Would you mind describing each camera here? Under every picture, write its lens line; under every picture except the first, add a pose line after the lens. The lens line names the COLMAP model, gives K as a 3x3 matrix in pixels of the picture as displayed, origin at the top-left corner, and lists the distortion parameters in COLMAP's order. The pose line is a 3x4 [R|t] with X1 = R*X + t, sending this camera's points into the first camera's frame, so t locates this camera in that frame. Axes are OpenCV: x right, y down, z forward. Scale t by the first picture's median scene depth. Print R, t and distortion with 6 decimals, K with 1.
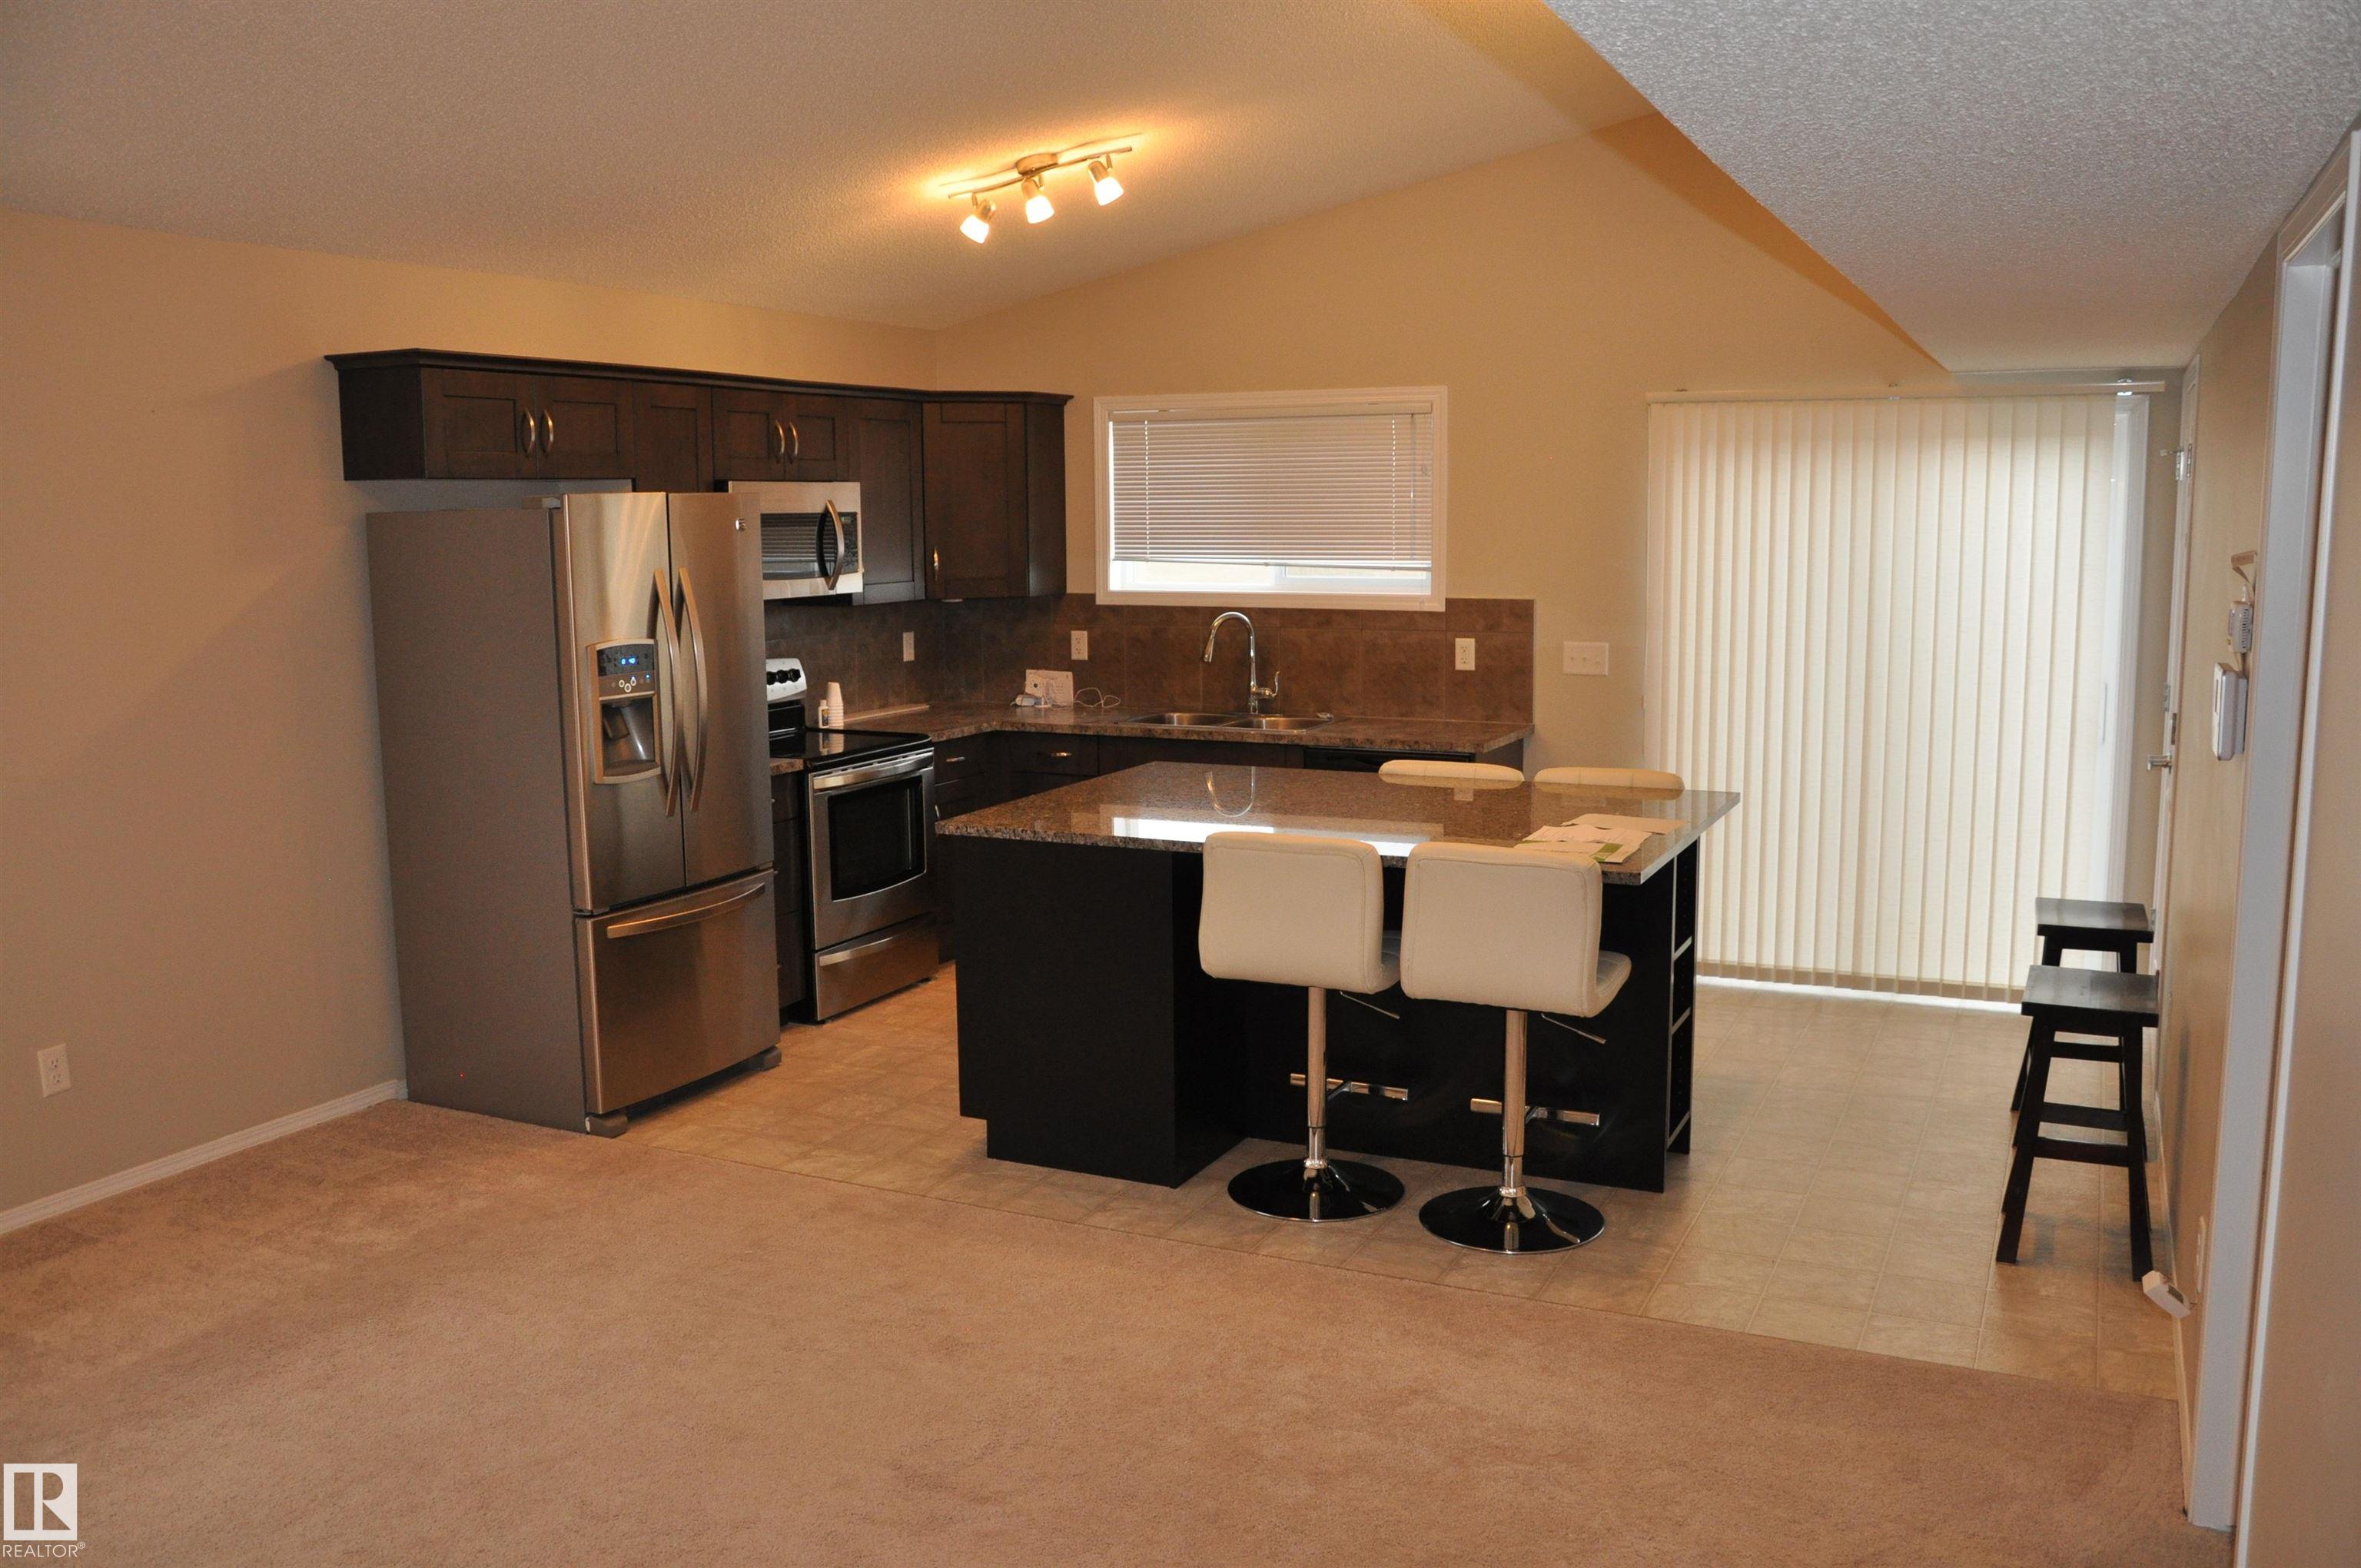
lens RADIAL K [[1918.7, 0, 1186.1], [0, 1918.7, 807.0], [0, 0, 1]] dist [-0.135725, 0.149104]
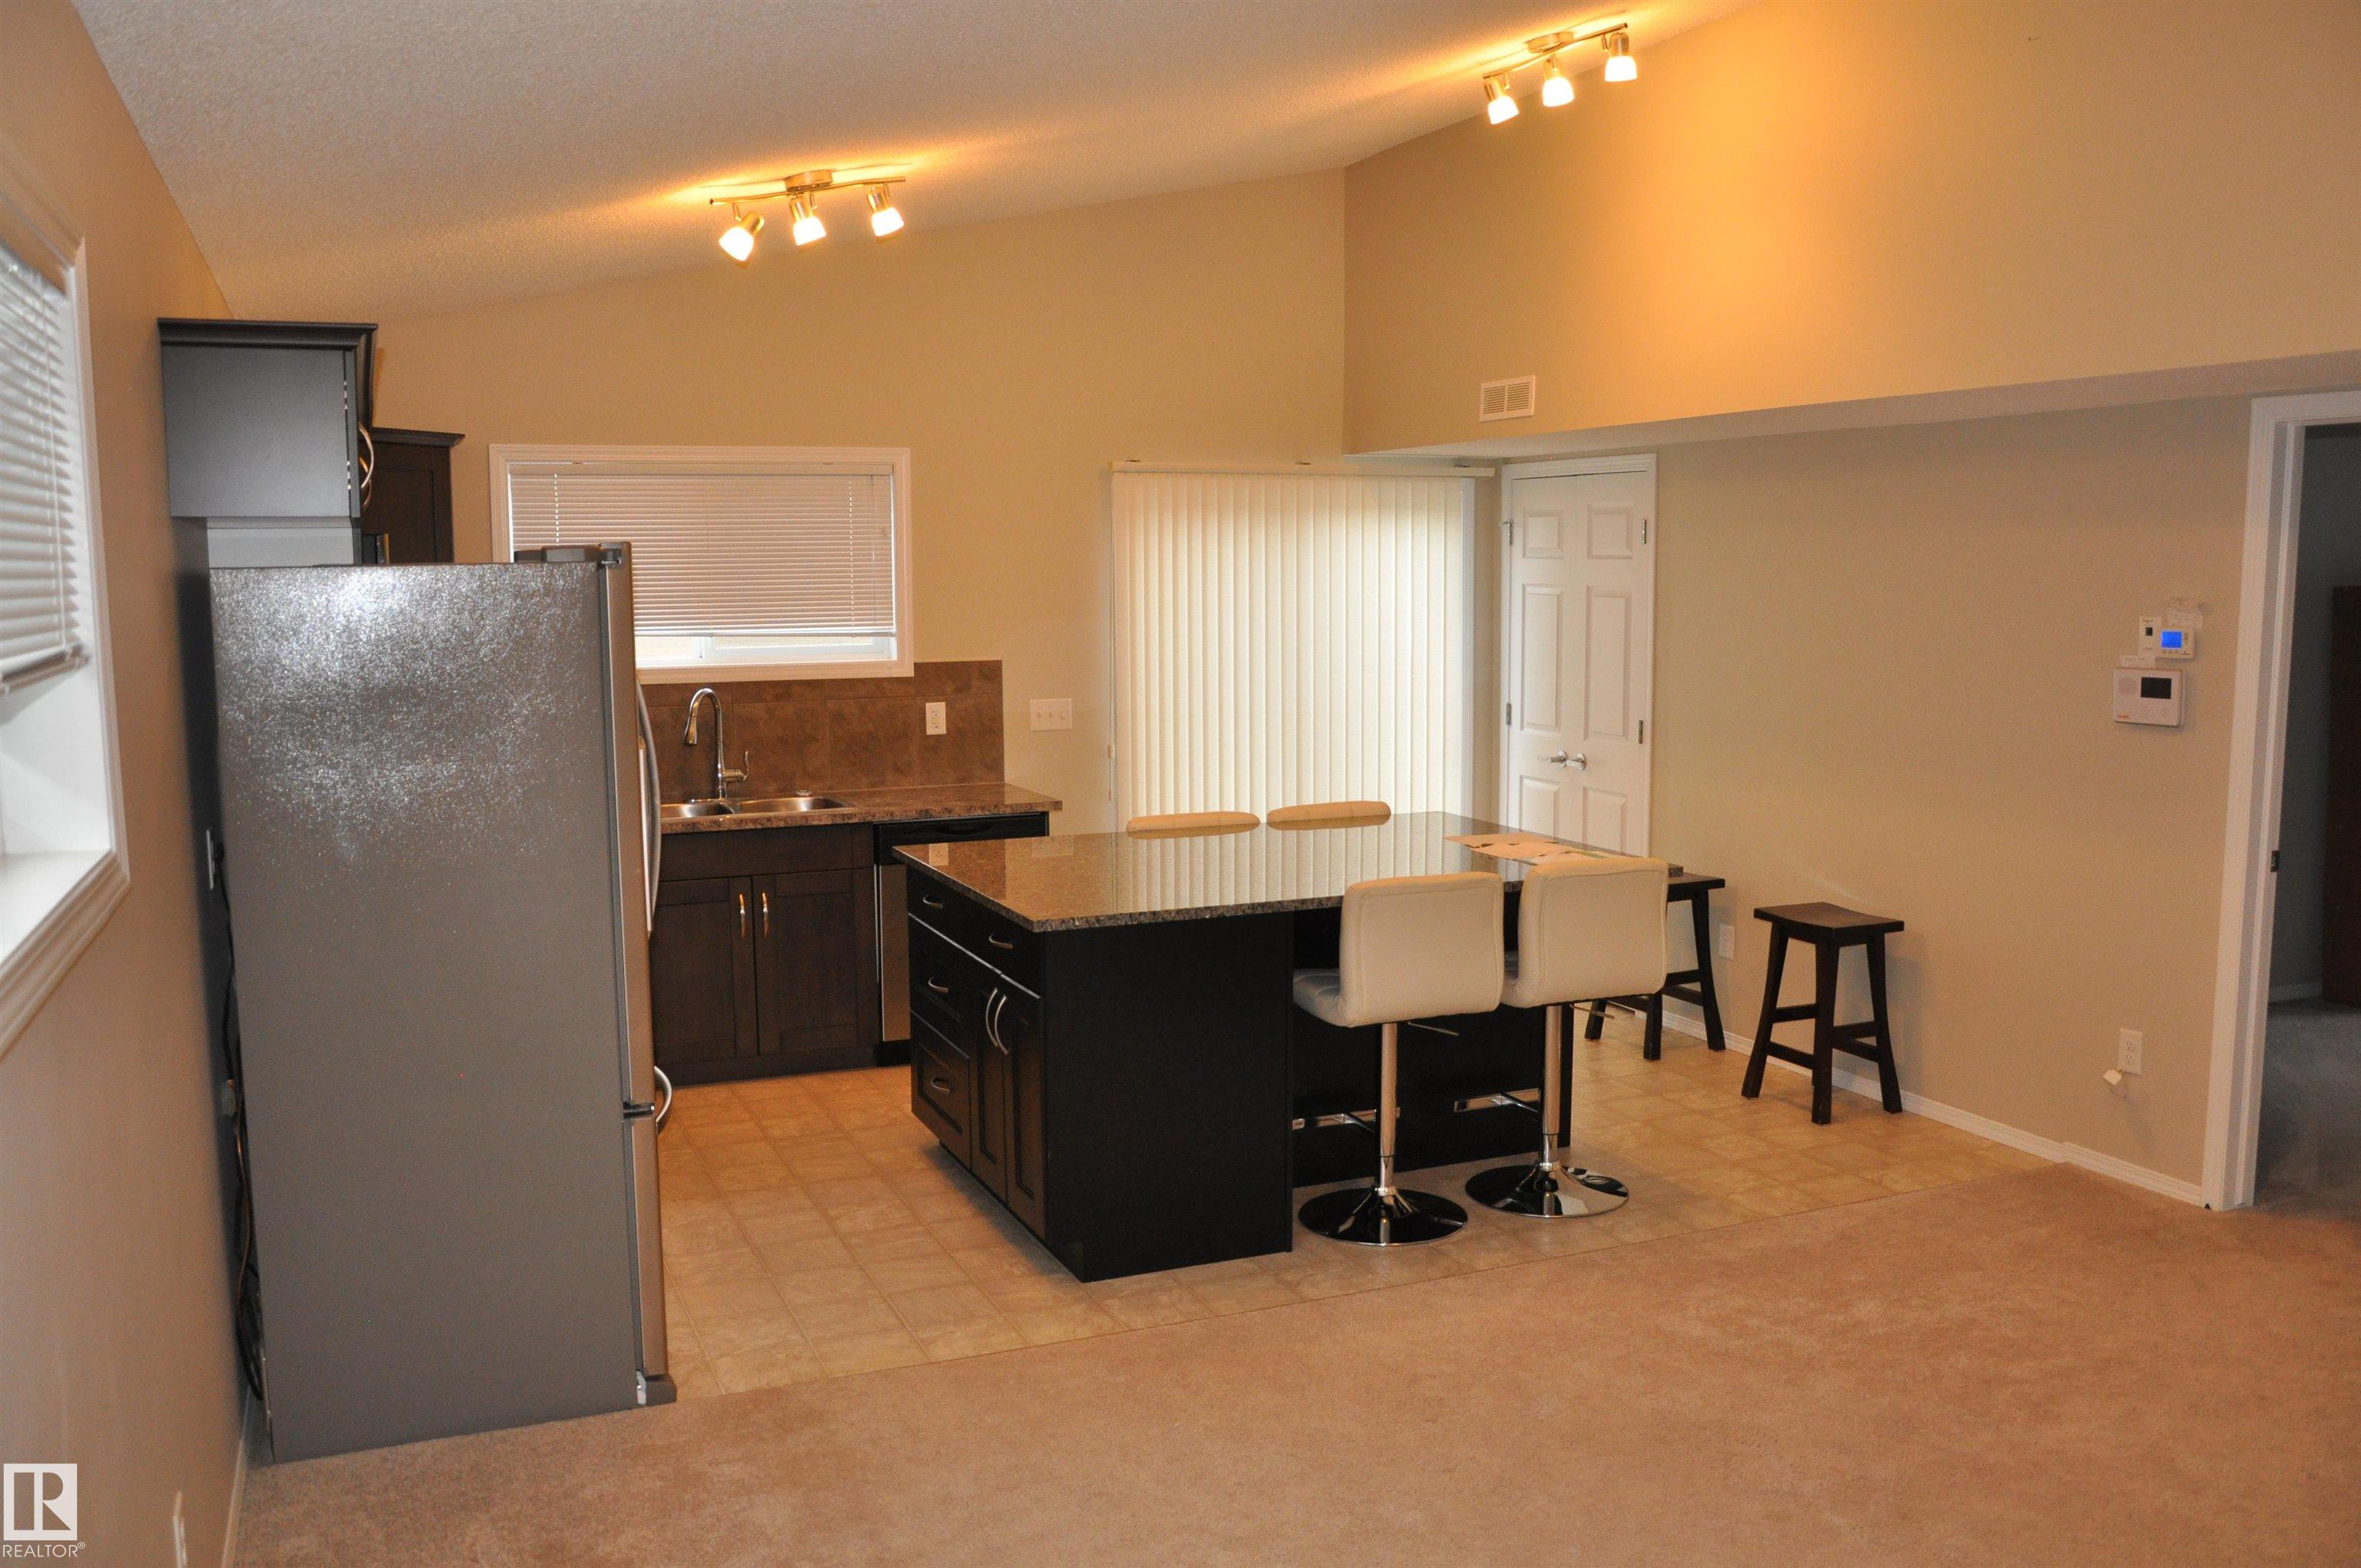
lens RADIAL K [[1918.7, 0, 1186.1], [0, 1918.7, 807.0], [0, 0, 1]] dist [-0.135725, 0.149104]
pose [[0.667379, -0.088571, 0.739433, -0.557351], [0.116422, 0.993103, 0.013879, -0.036345], [-0.735562, 0.076824, 0.673087, 0.264875]]
